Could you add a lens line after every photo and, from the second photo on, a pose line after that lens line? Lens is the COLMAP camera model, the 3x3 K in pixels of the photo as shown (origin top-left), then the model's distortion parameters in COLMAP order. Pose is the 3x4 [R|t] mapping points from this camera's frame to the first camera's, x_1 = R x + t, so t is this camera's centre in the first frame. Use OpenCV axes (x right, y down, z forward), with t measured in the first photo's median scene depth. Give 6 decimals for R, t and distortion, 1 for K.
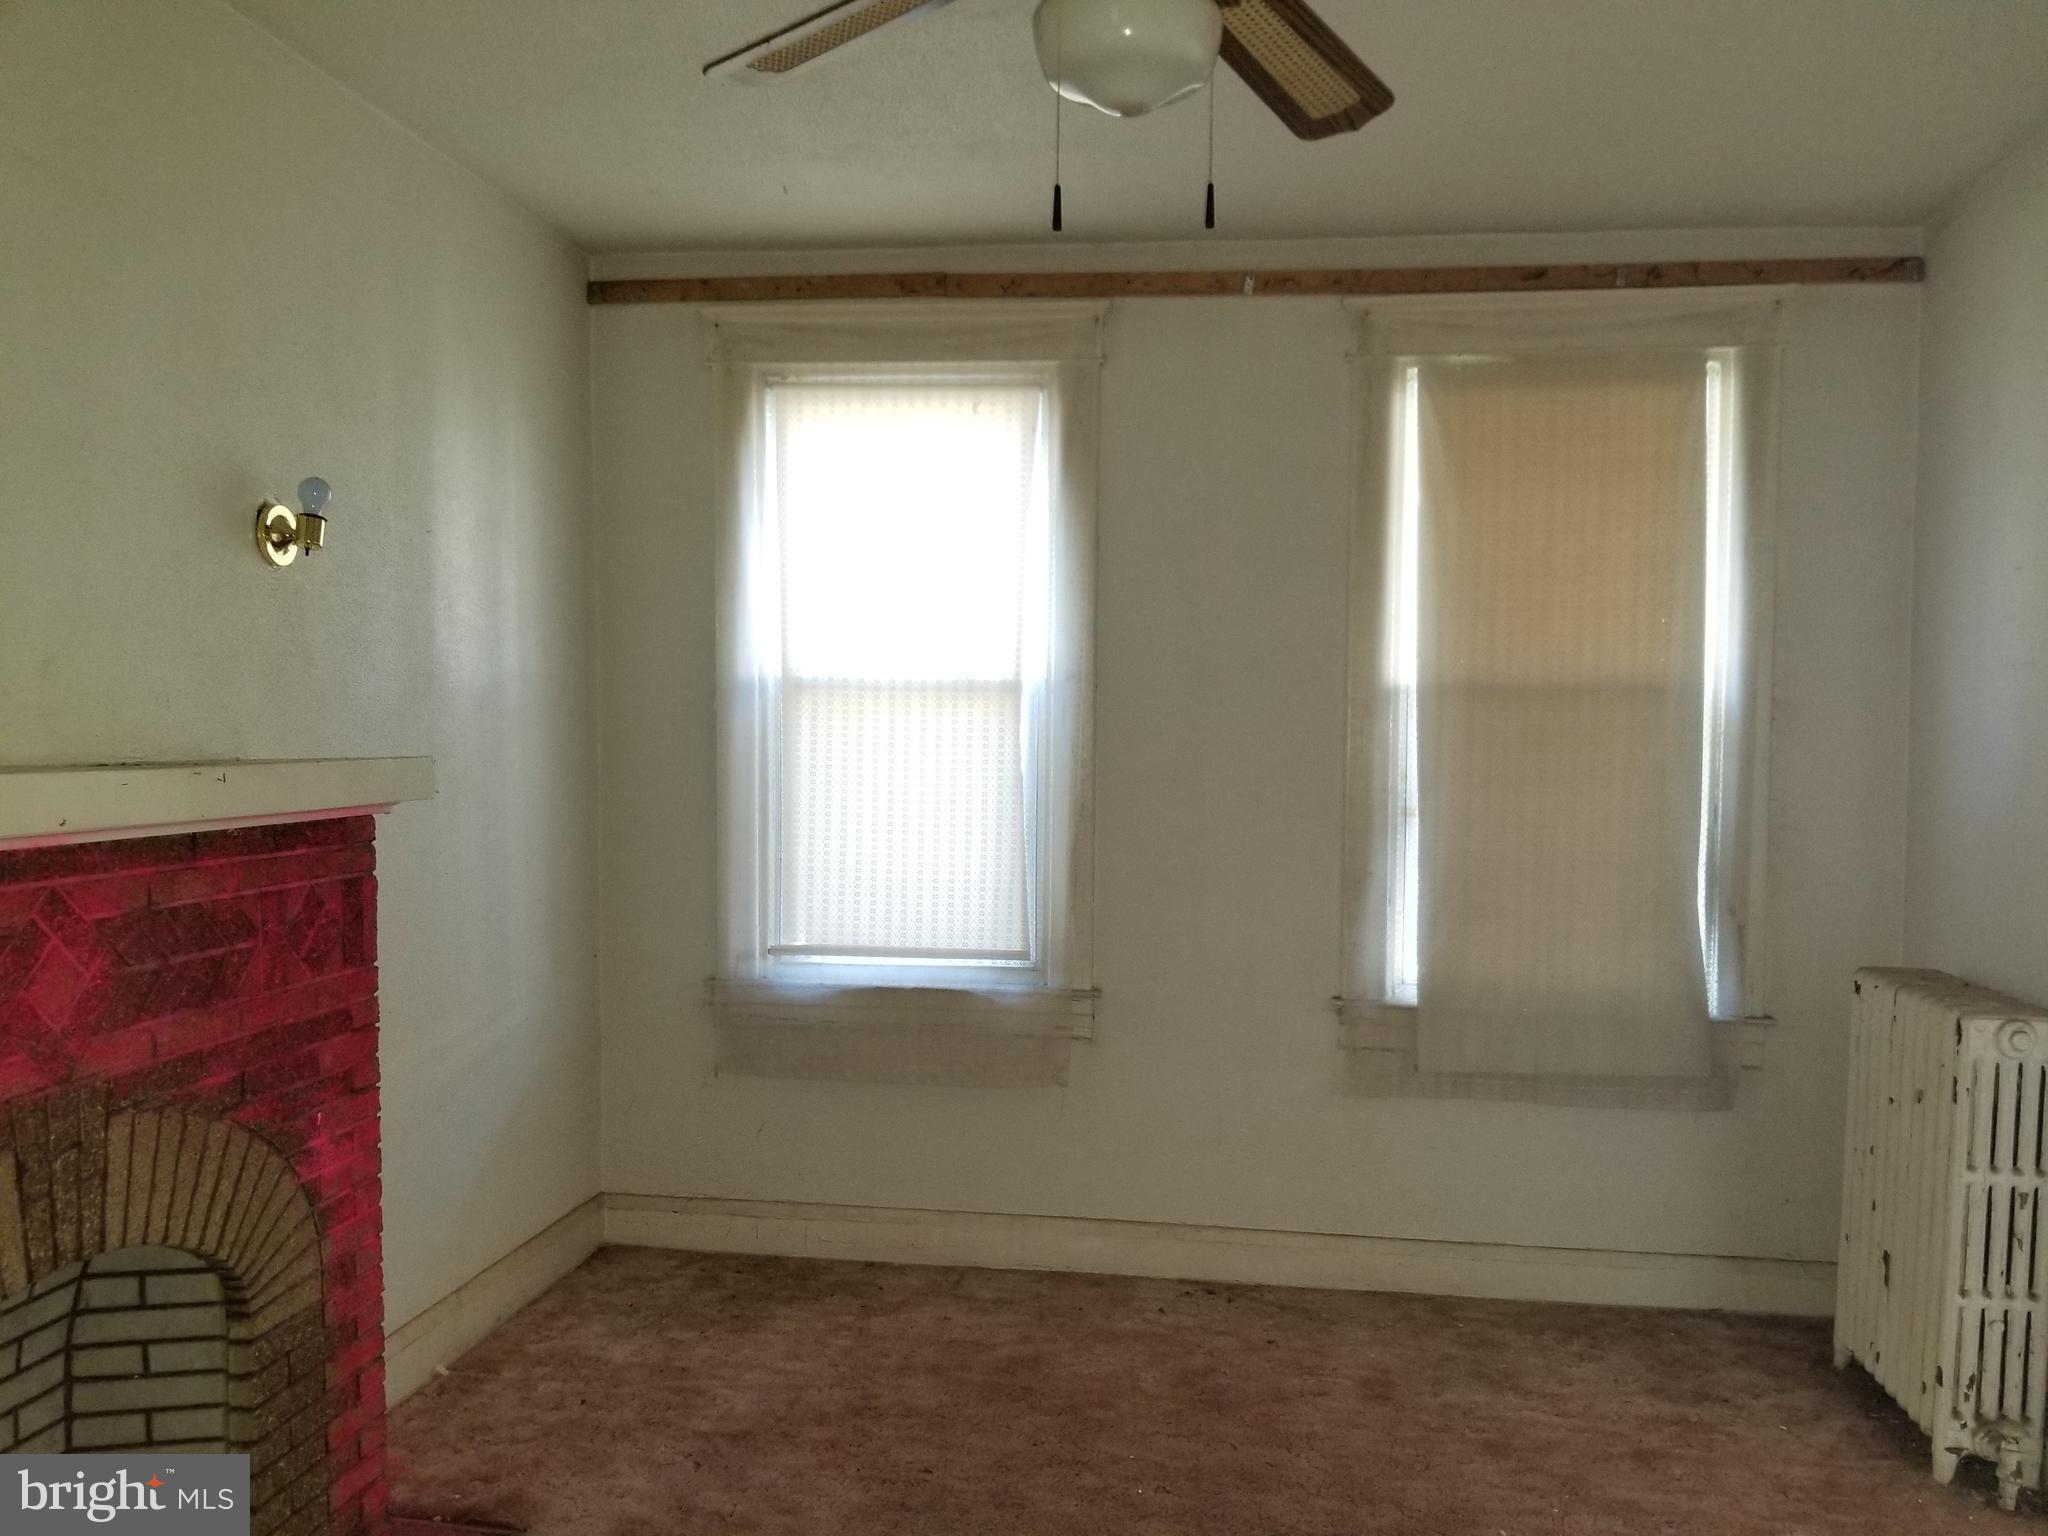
lens RADIAL K [[1571.3, 0, 1033.2], [0, 1571.3, 793.1], [0, 0, 1]] dist [0.043227, -0.078668]
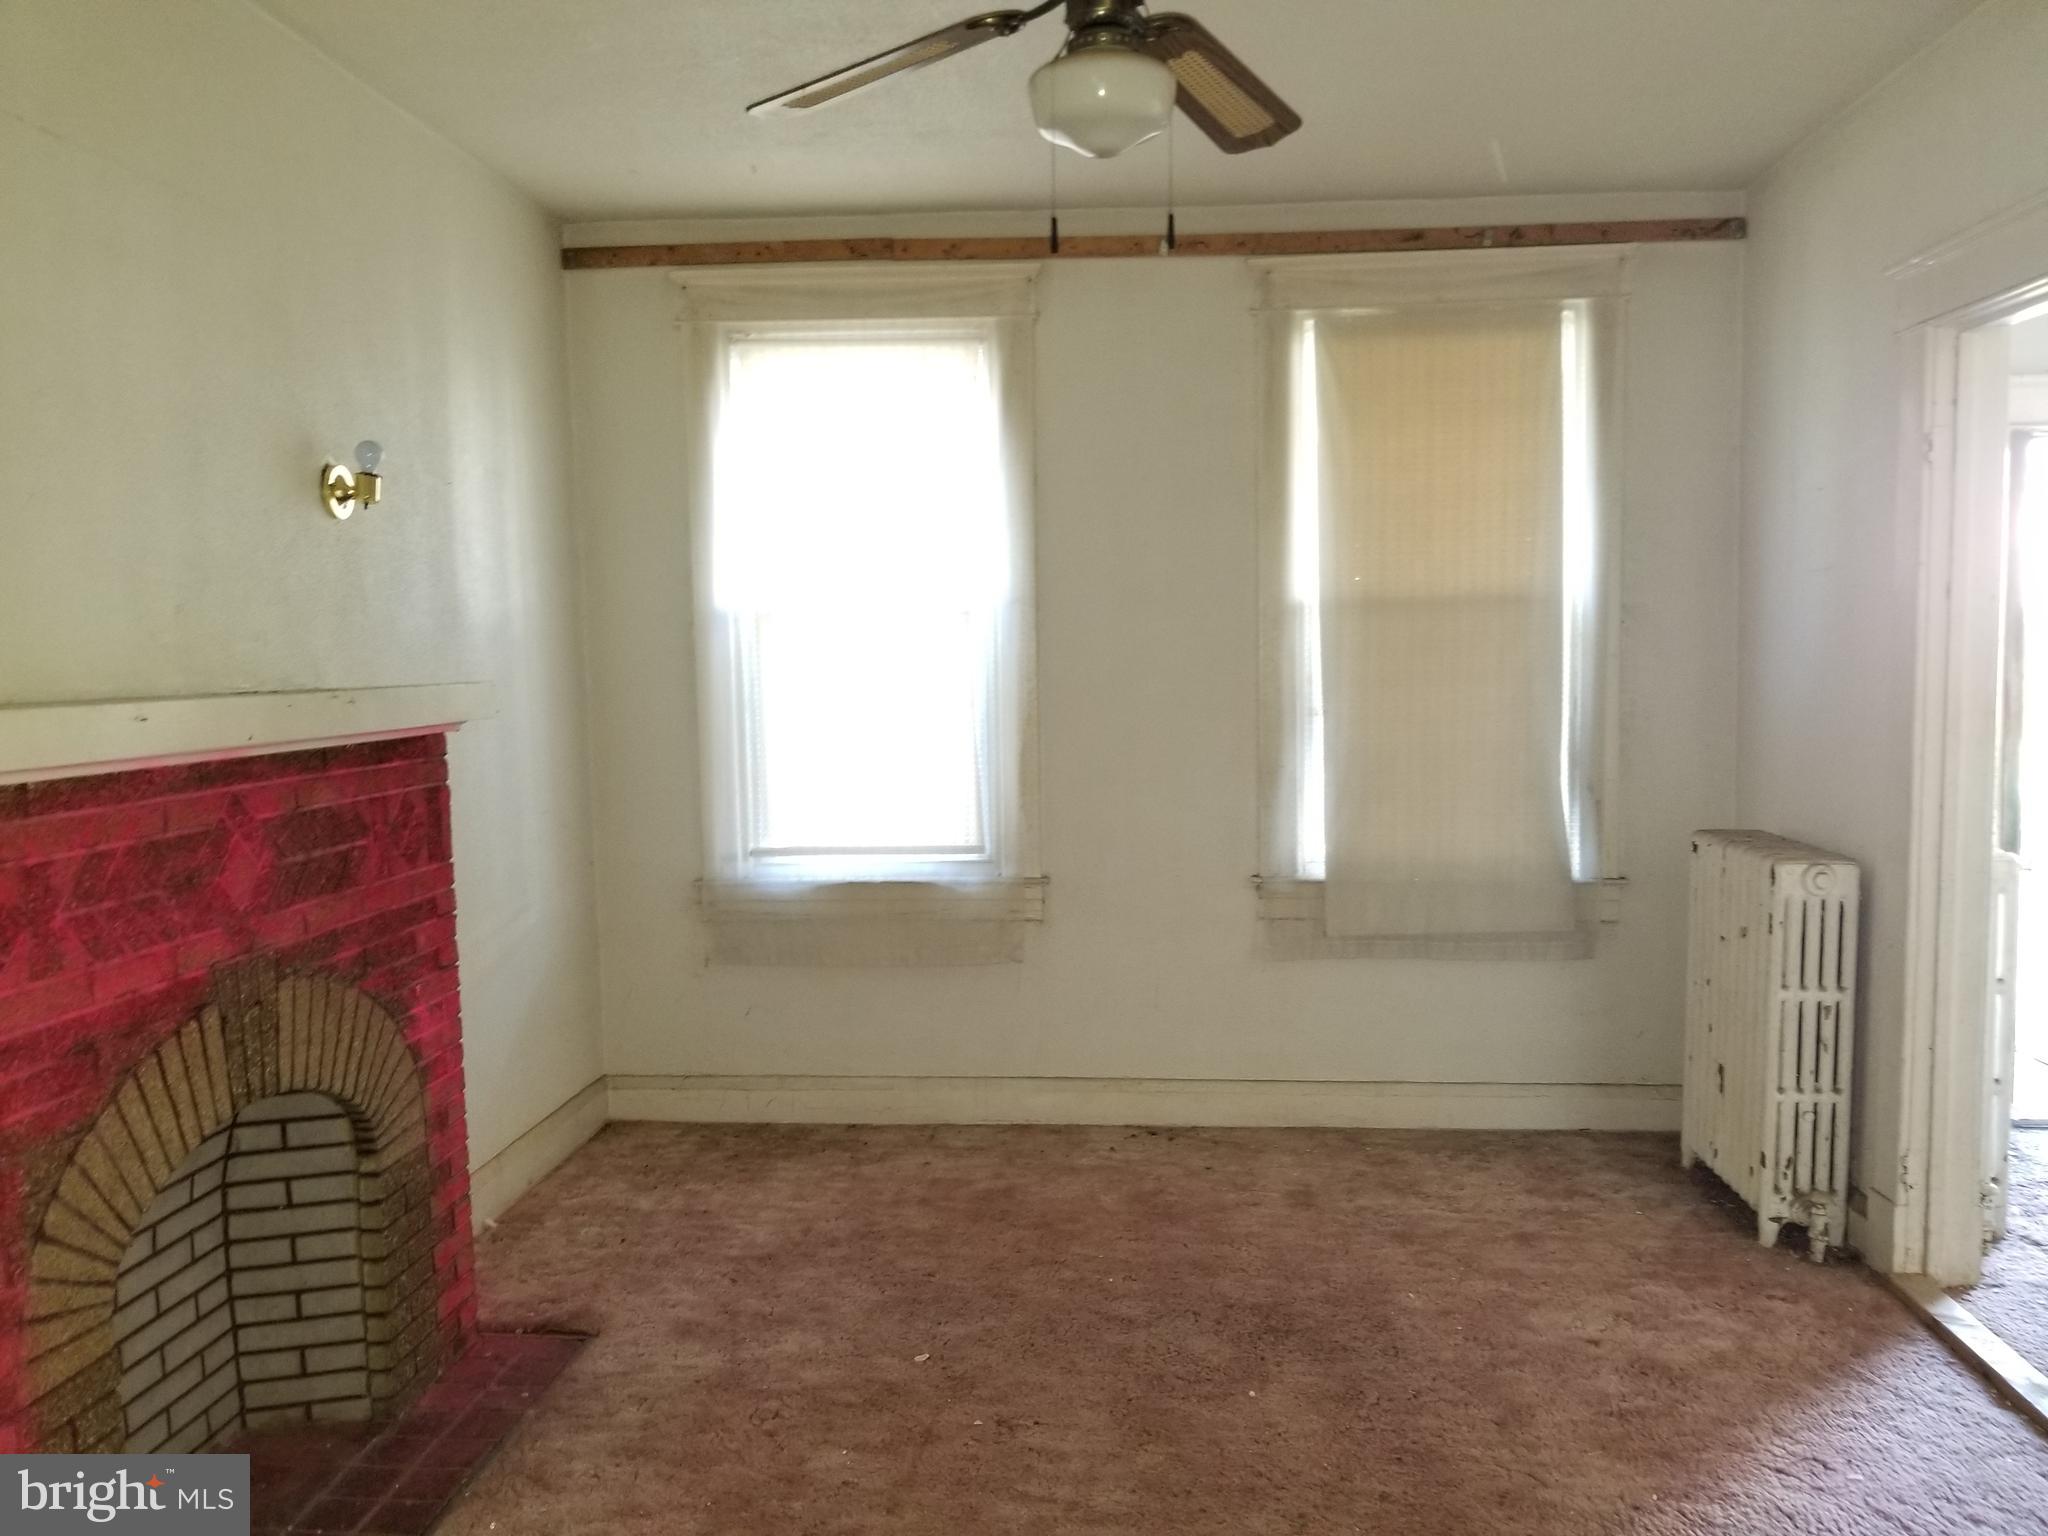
lens RADIAL K [[1546.2, 0, 1024.0], [0, 1546.2, 768.0], [0, 0, 1]] dist [0.066248, -0.123291]
pose [[0.997800, -0.030905, 0.058658, -0.048541], [0.028928, 0.998994, 0.034261, 0.010330], [-0.059658, -0.032488, 0.997690, -0.140050]]
